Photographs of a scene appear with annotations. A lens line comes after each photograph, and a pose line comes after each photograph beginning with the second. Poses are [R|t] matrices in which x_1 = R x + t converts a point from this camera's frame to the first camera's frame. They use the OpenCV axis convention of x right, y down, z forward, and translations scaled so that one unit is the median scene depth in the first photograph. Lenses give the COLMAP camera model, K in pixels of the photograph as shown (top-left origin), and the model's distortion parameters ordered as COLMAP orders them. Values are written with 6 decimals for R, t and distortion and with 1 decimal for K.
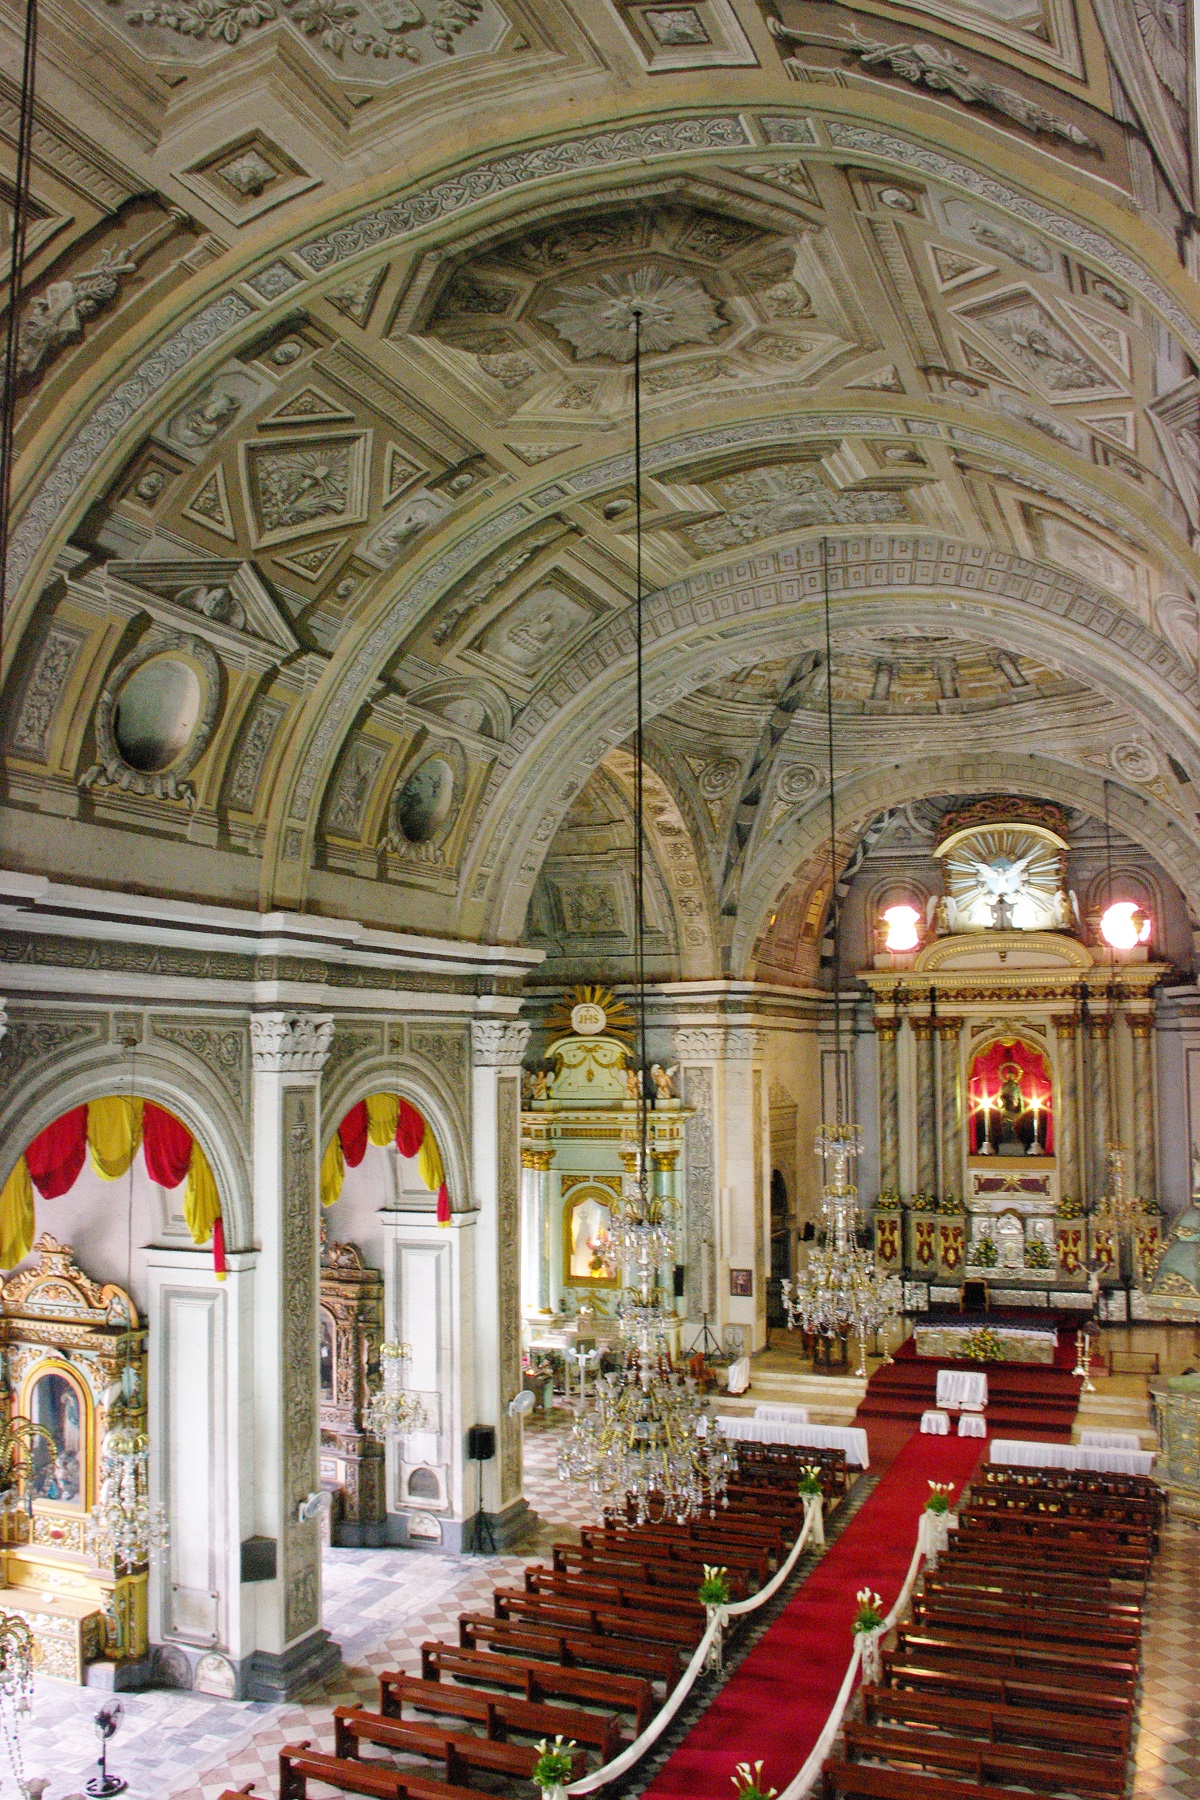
lens RADIAL K [[1458.8, 0, 581.5], [0, 1458.8, 906.0], [0, 0, 1]] dist [-0.104547, 0.055084]
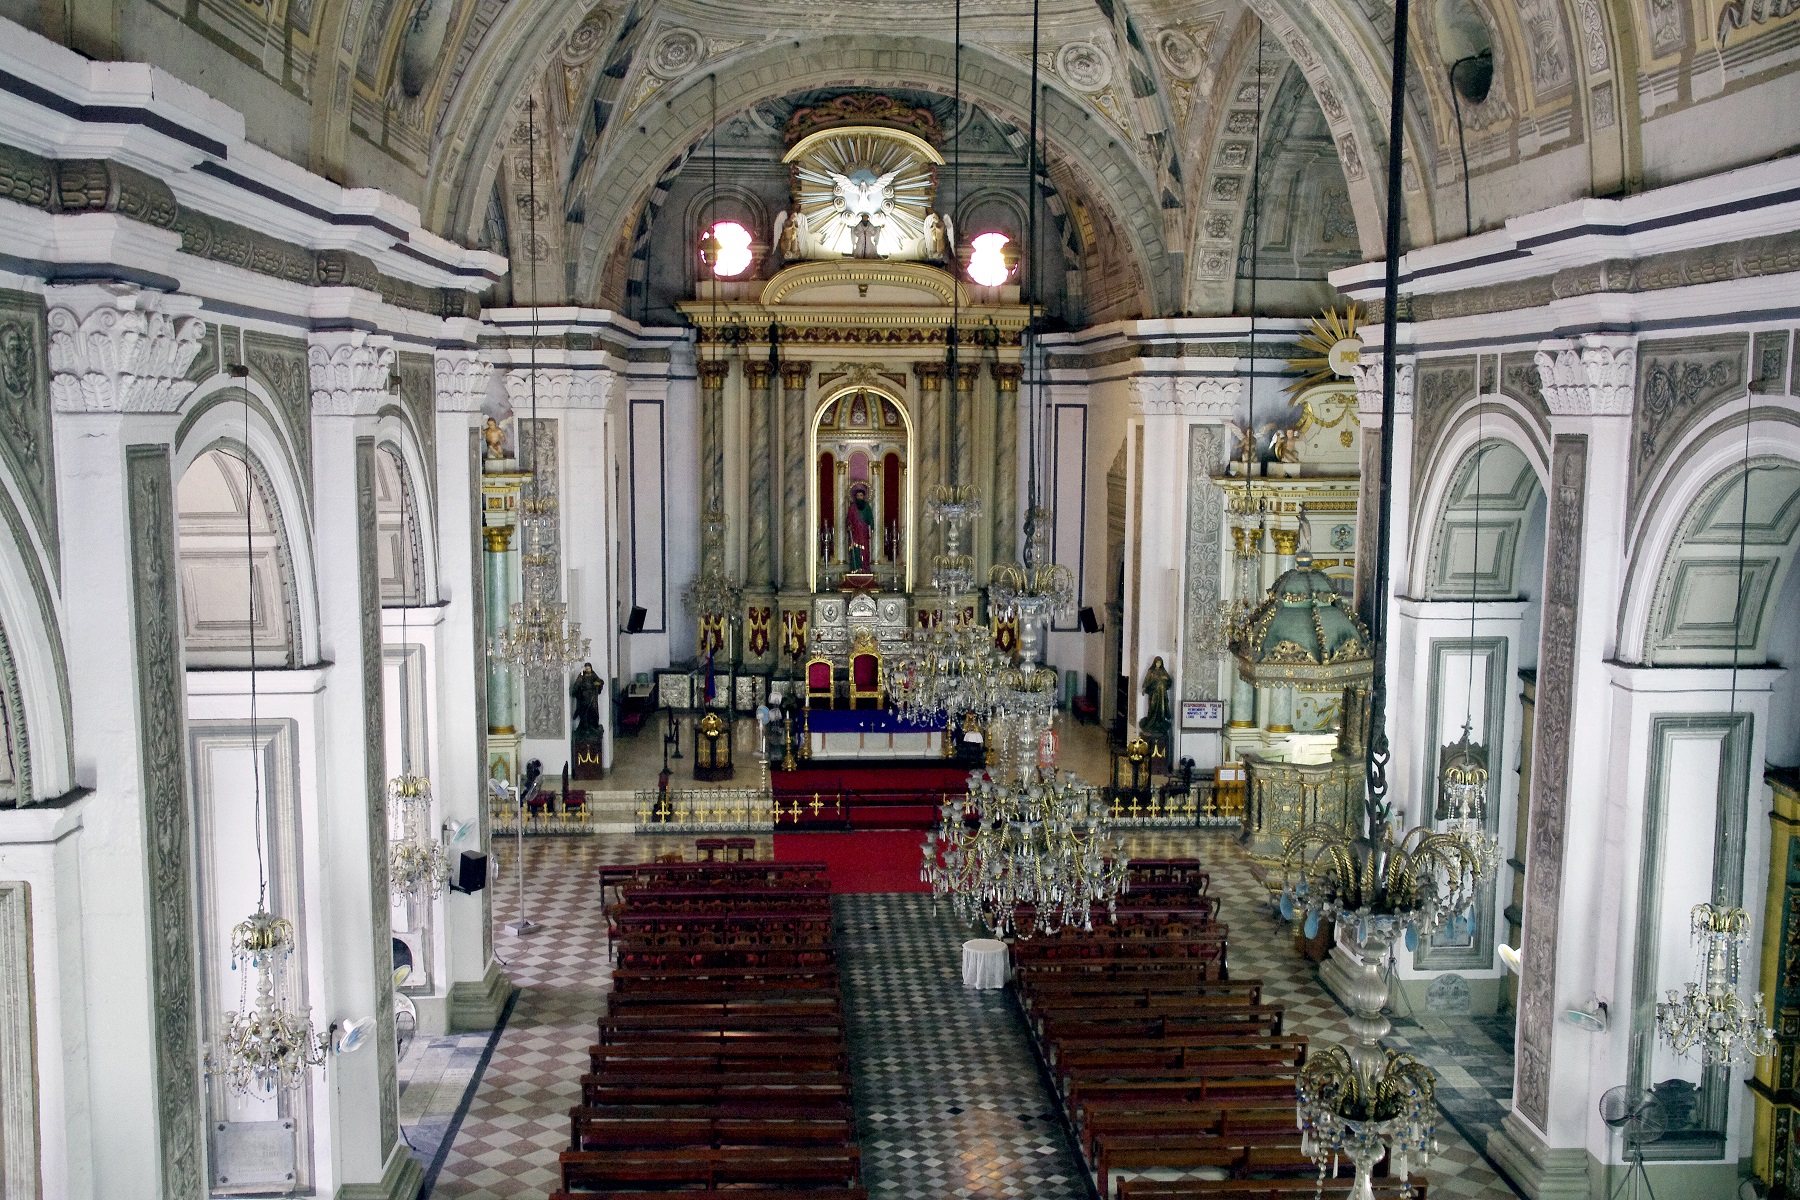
lens RADIAL K [[1829.2, 0, 910.8], [0, 1829.2, 610.6], [0, 0, 1]] dist [-0.026067, 0.024761]
pose [[0.888485, -0.041082, 0.457063, -0.181053], [-0.055510, 0.979050, 0.195905, 0.007987], [-0.455536, -0.199430, 0.867591, 0.036267]]
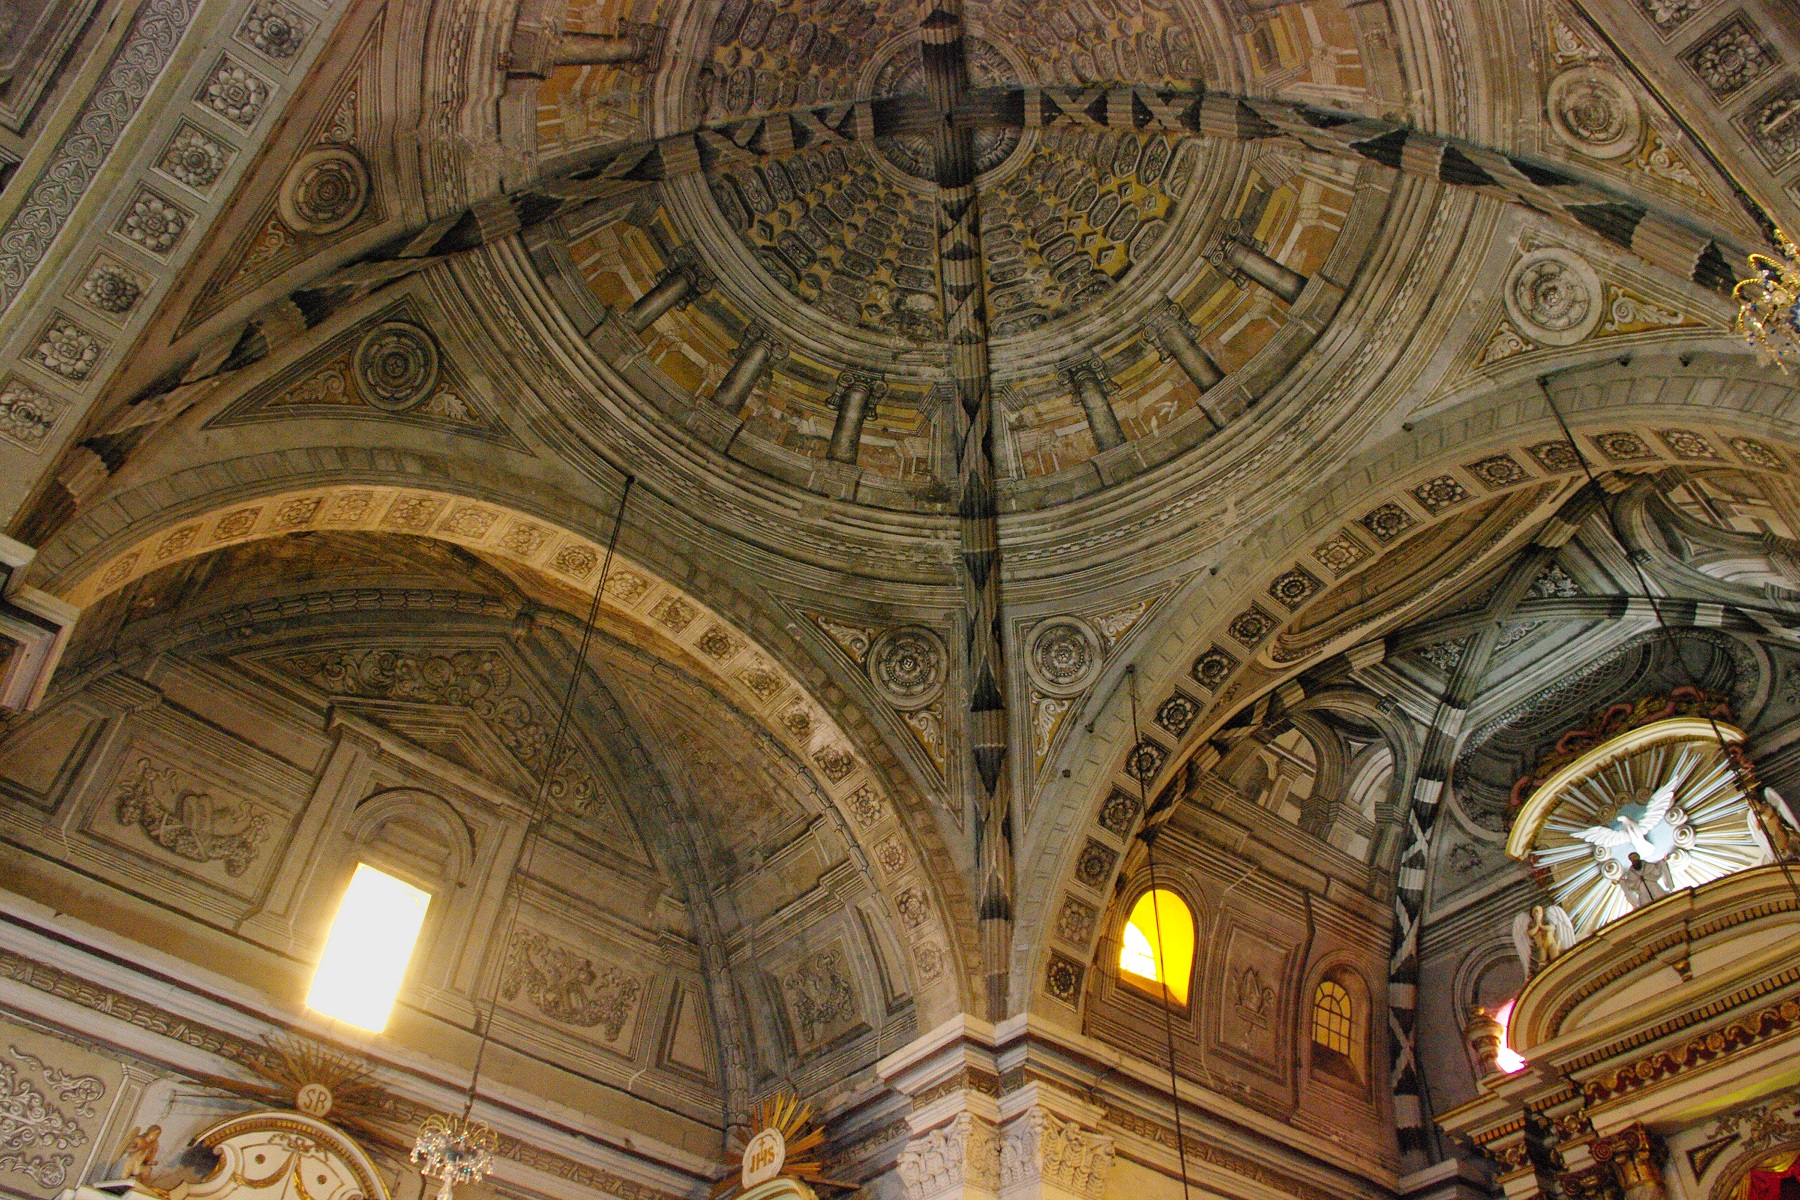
lens RADIAL K [[1404.8, 0, 901.8], [0, 1404.8, 582.3], [0, 0, 1]] dist [-0.096506, 0.051264]
pose [[0.886102, -0.314644, -0.340326, 0.267053], [0.011102, 0.748467, -0.663079, 0.237765], [0.463357, 0.583778, 0.666711, 0.540370]]
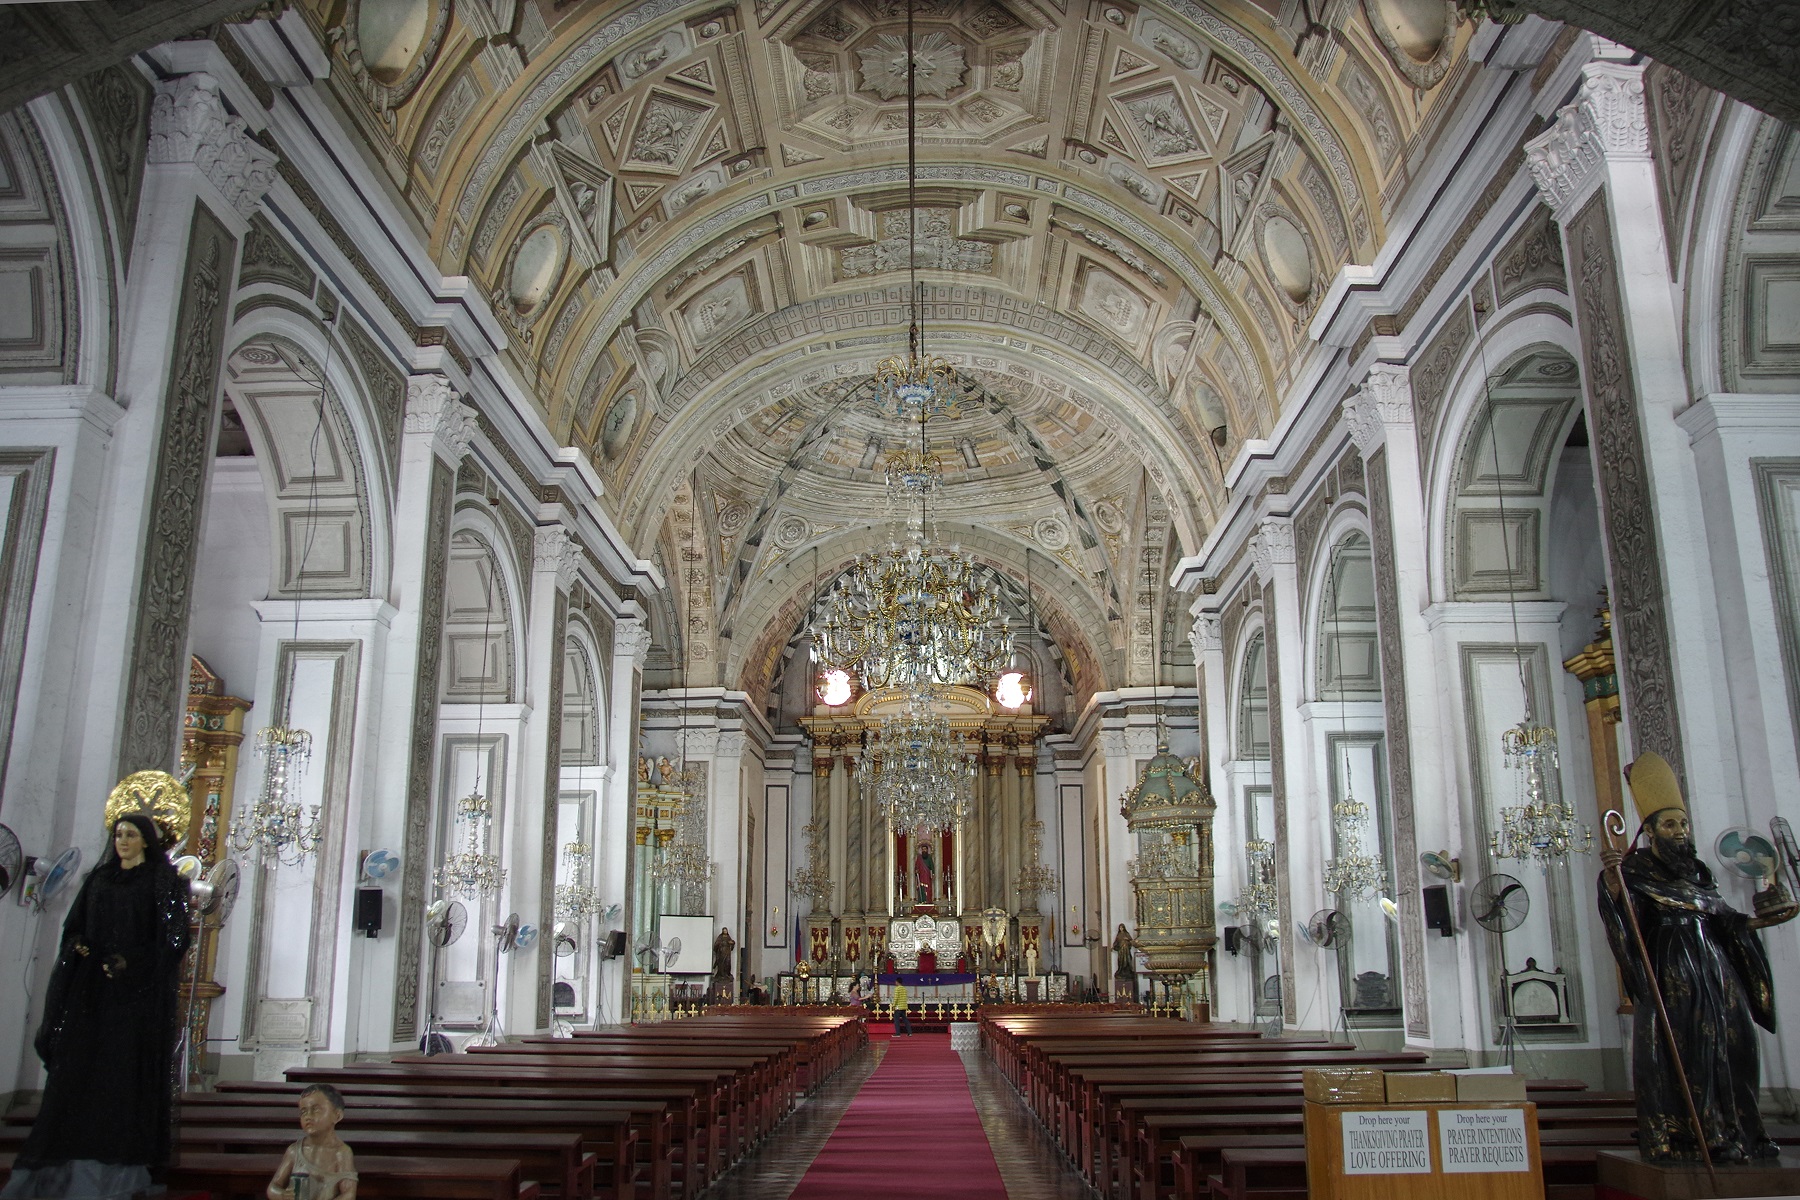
lens RADIAL K [[1421.5, 0, 908.6], [0, 1421.5, 615.0], [0, 0, 1]] dist [-0.113682, 0.076110]
pose [[0.925843, 0.095684, 0.365594, -0.177693], [-0.037165, 0.985780, -0.163882, 0.164002], [-0.376076, 0.138141, 0.916233, -0.121155]]
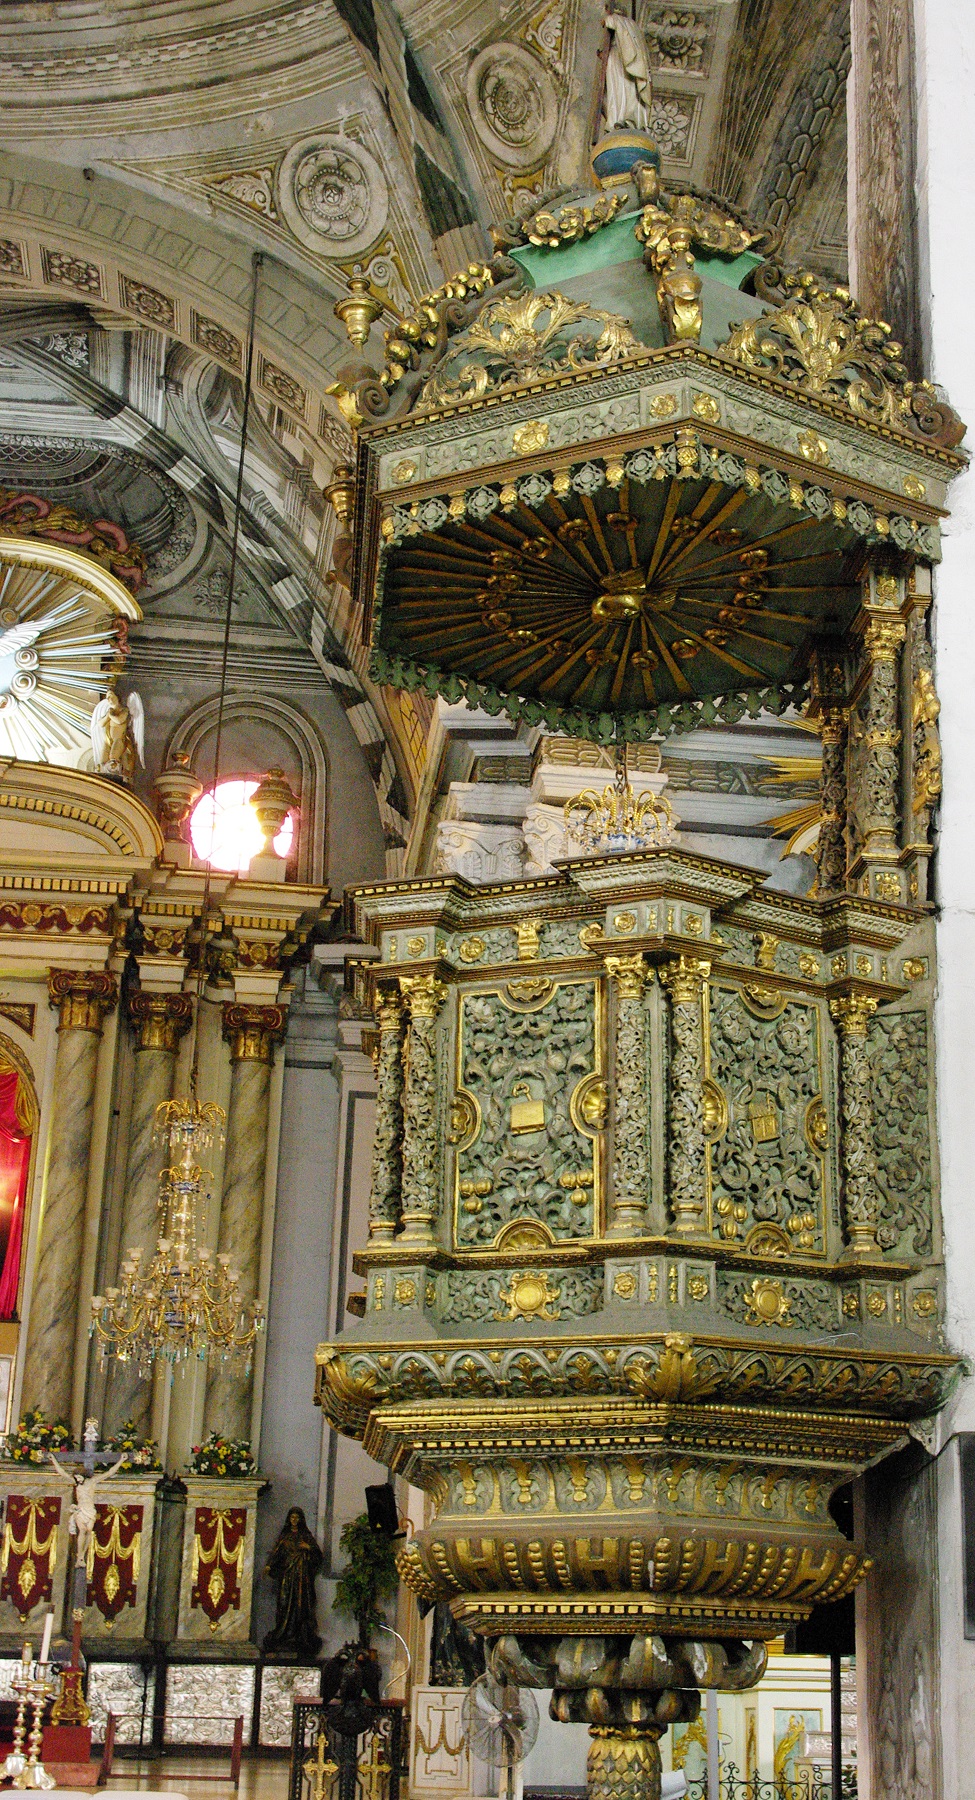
lens RADIAL K [[2315.6, 0, 552.9], [0, 2315.6, 924.2], [0, 0, 1]] dist [-0.049986, 0.046892]
pose [[0.866522, 0.181267, 0.465061, 0.144275], [-0.076118, 0.968819, -0.235789, 0.212341], [-0.493300, 0.168917, 0.853301, 0.373495]]
